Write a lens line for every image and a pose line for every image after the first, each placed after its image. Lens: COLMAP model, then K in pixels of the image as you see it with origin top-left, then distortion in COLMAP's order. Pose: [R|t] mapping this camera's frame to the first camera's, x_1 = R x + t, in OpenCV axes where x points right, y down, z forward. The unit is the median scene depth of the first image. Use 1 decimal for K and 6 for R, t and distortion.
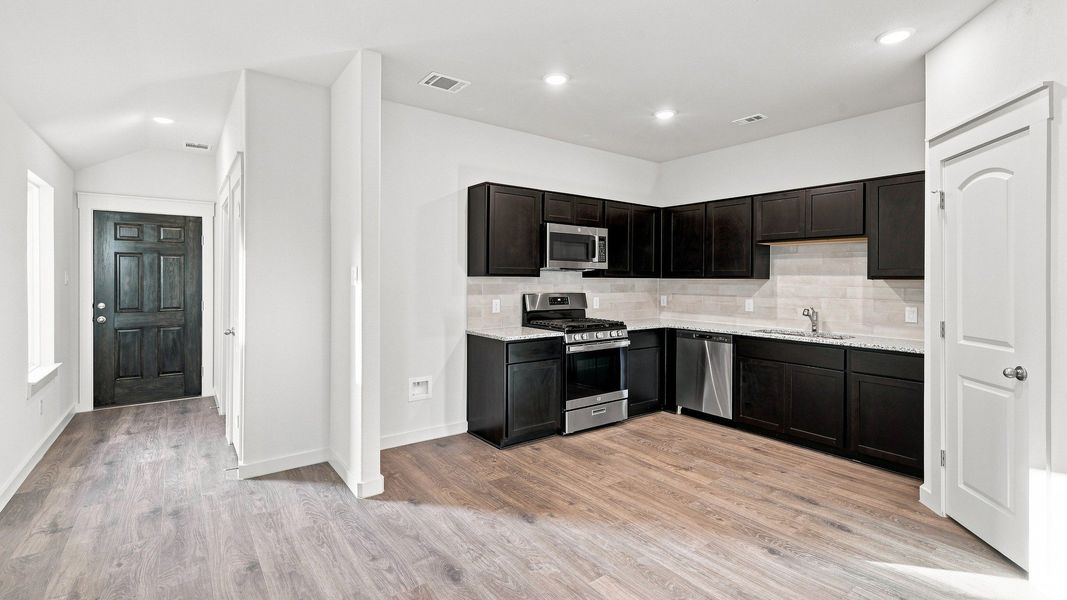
lens RADIAL K [[483.4, 0, 538.1], [0, 483.4, 280.7], [0, 0, 1]] dist [0.003974, -0.000028]
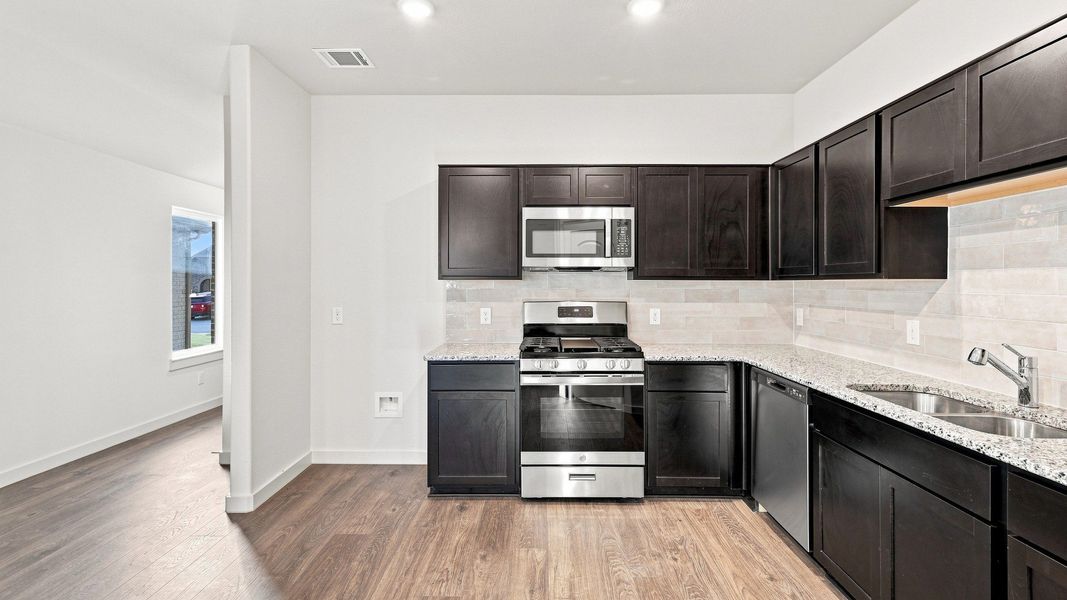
lens RADIAL K [[483.4, 0, 538.1], [0, 483.4, 280.7], [0, 0, 1]] dist [0.003974, -0.000028]
pose [[0.796863, -0.009650, -0.604082, 0.453314], [0.001107, 0.999894, -0.014513, 0.005069], [0.604159, 0.010896, 0.796790, 0.387234]]
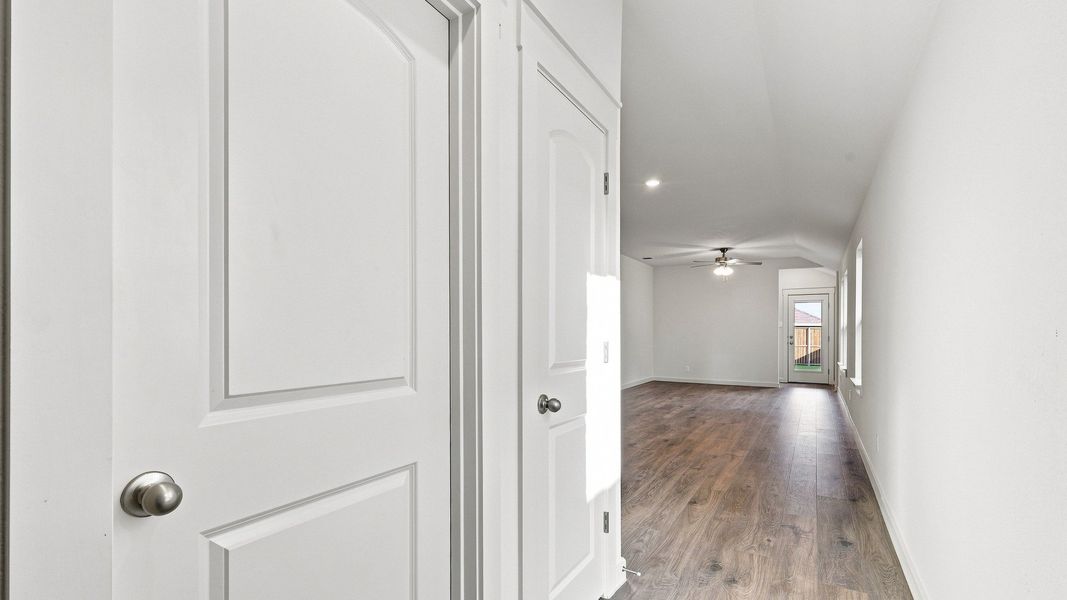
lens RADIAL K [[470.0, 0, 537.9], [0, 470.0, 331.2], [0, 0, 1]] dist [0.001401, 0.000181]
pose [[-0.388132, -0.004244, 0.921594, -0.832718], [0.000092, 0.999989, 0.004644, 0.030385], [-0.921604, 0.001887, -0.388128, 0.962573]]
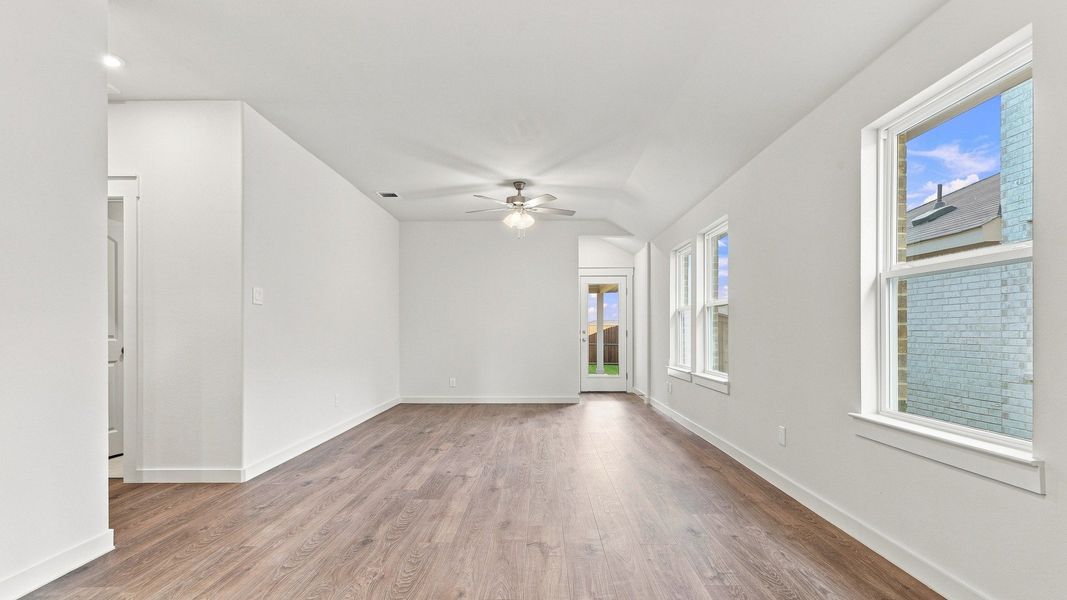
lens RADIAL K [[490.8, 0, 536.3], [0, 490.8, 328.9], [0, 0, 1]] dist [0.003888, 0.000104]
pose [[-0.796505, -0.000455, 0.604632, -0.111753], [0.001088, 0.999997, 0.002185, 0.055324], [-0.604632, 0.002398, -0.796502, 0.444547]]
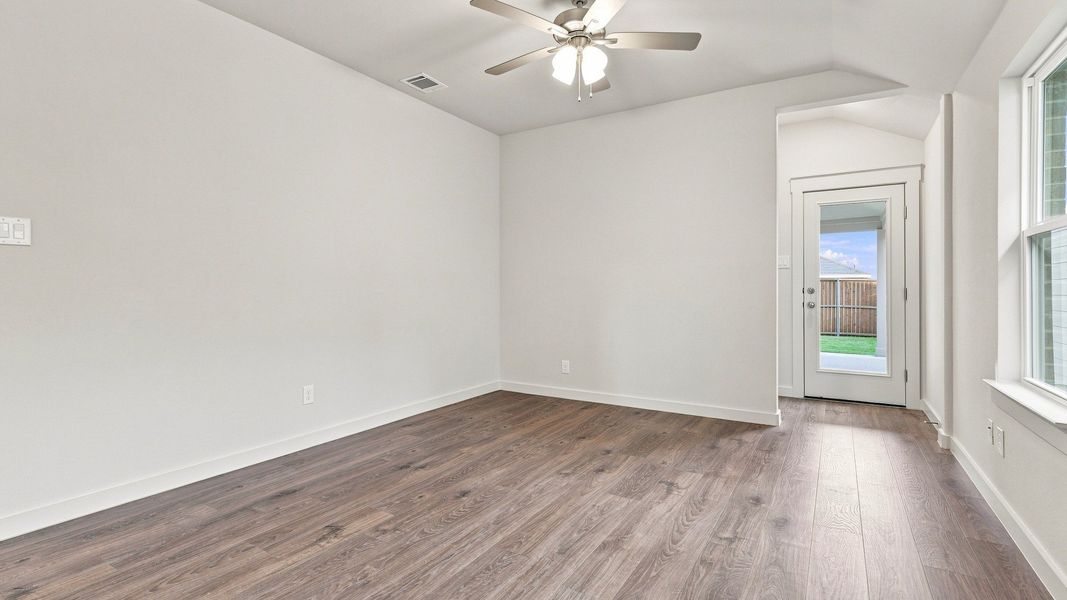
lens RADIAL K [[490.7, 0, 535.2], [0, 490.7, 288.3], [0, 0, 1]] dist [0.004802, 0.000286]
pose [[-0.371611, -0.002517, 0.928385, 0.113094], [0.005161, 0.999975, 0.004777, 0.057740], [-0.928374, 0.006567, -0.371589, -0.213405]]
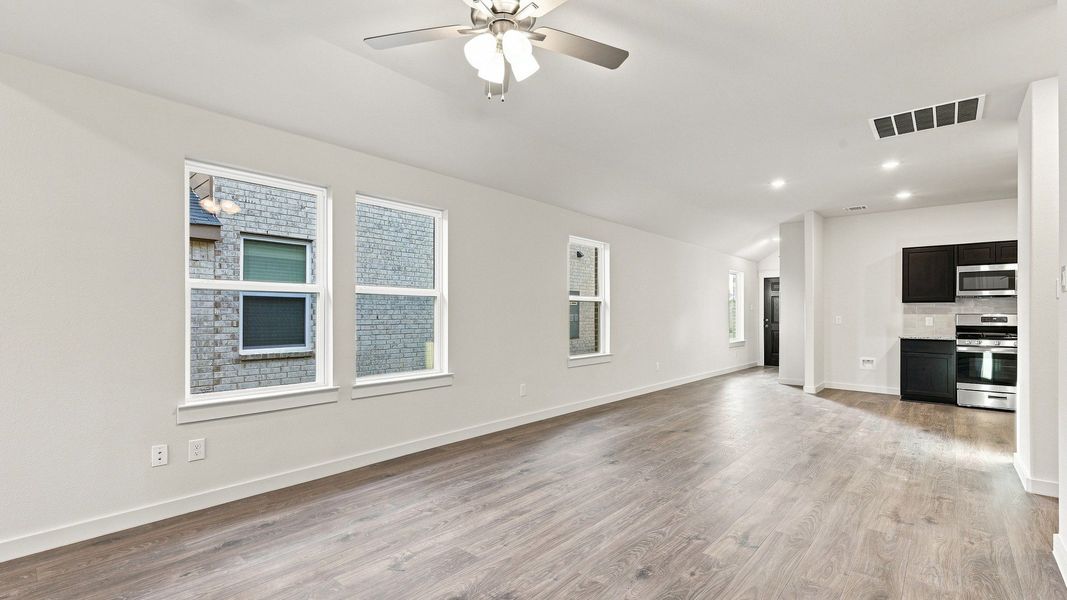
lens RADIAL K [[471.5, 0, 536.2], [0, 471.5, 310.9], [0, 0, 1]] dist [0.007384, 0.000405]
pose [[0.209845, -0.008731, -0.977696, 1.101330], [-0.008576, 0.999905, -0.010771, 0.044190], [0.977697, 0.010645, 0.209750, -0.548482]]
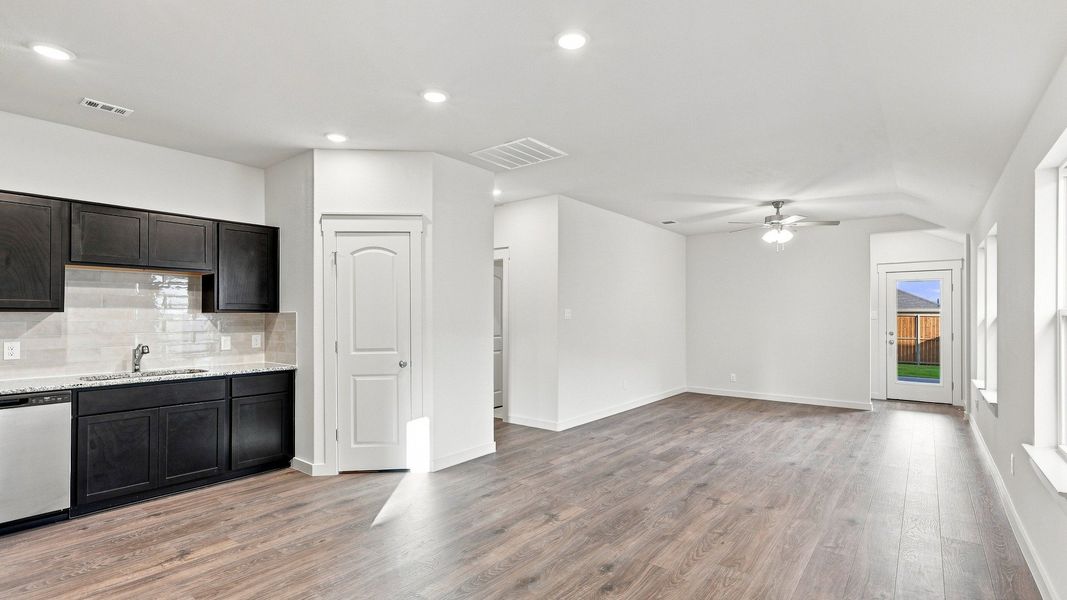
lens RADIAL K [[498.0, 0, 536.6], [0, 498.0, 310.3], [0, 0, 1]] dist [0.002868, 0.000194]
pose [[-0.265773, 0.003013, 0.964031, -0.471113], [0.000313, 0.999995, -0.003039, -0.003636], [-0.964035, -0.000506, -0.265773, 0.494671]]
